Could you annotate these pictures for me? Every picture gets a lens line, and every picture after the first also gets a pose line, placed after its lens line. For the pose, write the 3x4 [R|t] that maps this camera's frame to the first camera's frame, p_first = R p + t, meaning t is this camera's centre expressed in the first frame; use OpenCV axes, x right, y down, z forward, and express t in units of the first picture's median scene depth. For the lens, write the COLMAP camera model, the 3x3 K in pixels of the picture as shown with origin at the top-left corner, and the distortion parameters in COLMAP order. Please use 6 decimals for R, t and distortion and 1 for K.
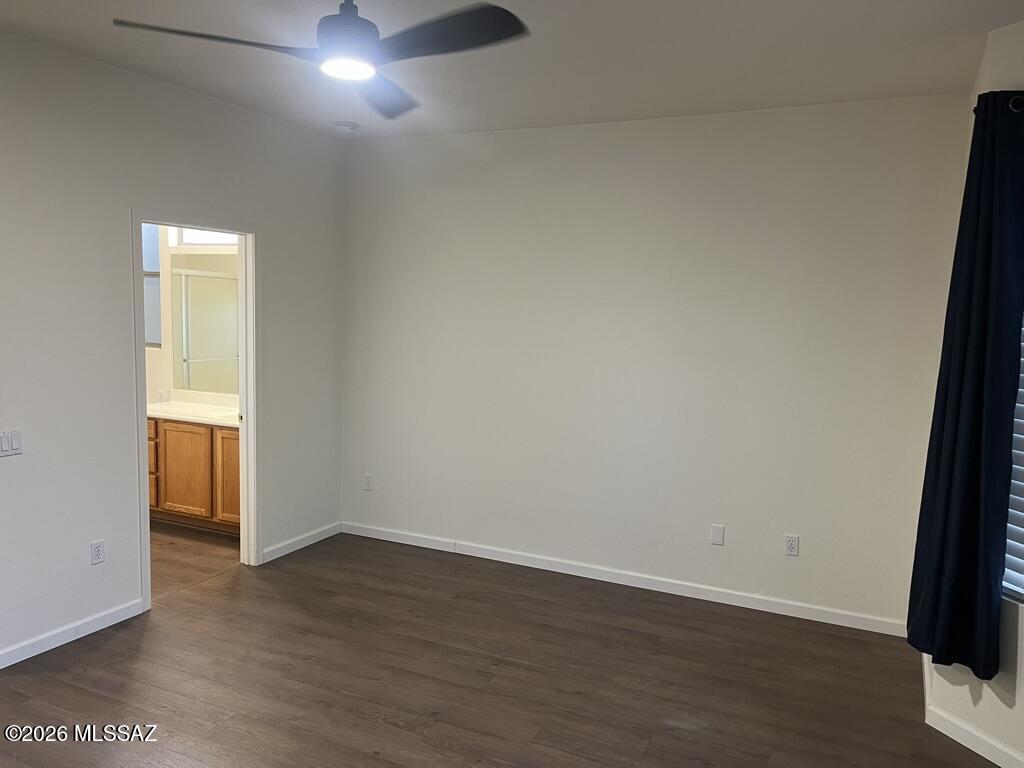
lens RADIAL K [[780.1, 0, 512.0], [0, 780.1, 384.0], [0, 0, 1]] dist [0.096513, -0.140814]
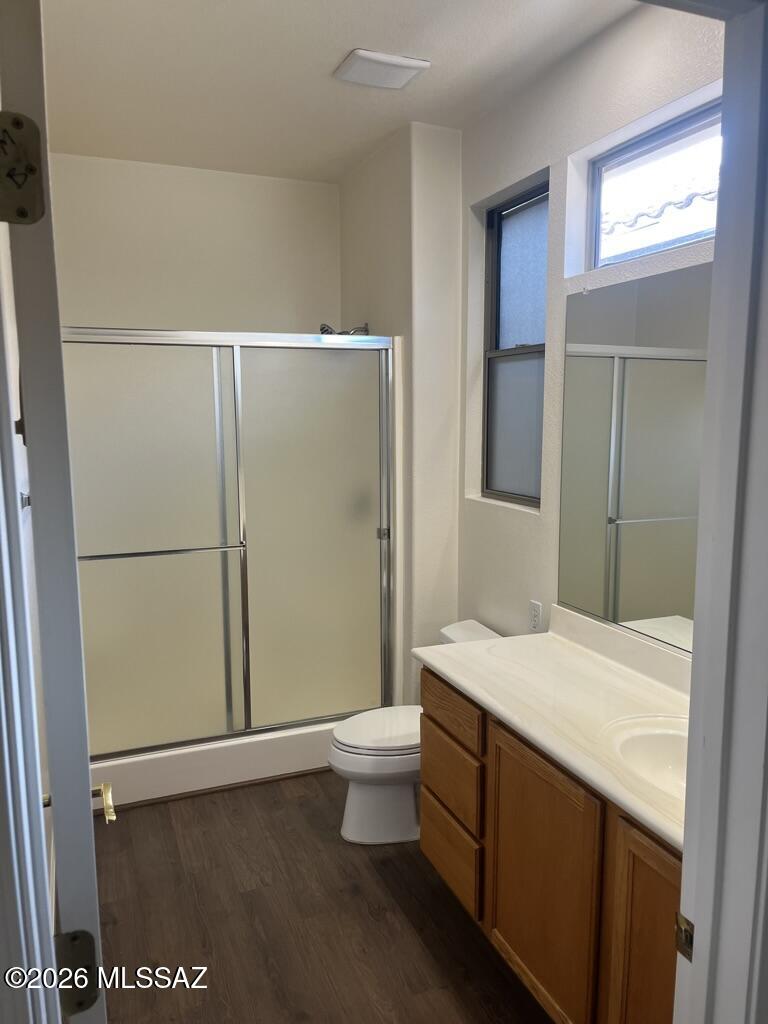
lens RADIAL K [[780.1, 0, 384.0], [0, 780.1, 512.0], [0, 0, 1]] dist [0.096513, -0.140814]
pose [[0.733607, 0.067881, -0.676175, -0.203829], [-0.045959, 0.997676, 0.050294, -0.065384], [0.678018, -0.005820, 0.735023, 0.609749]]
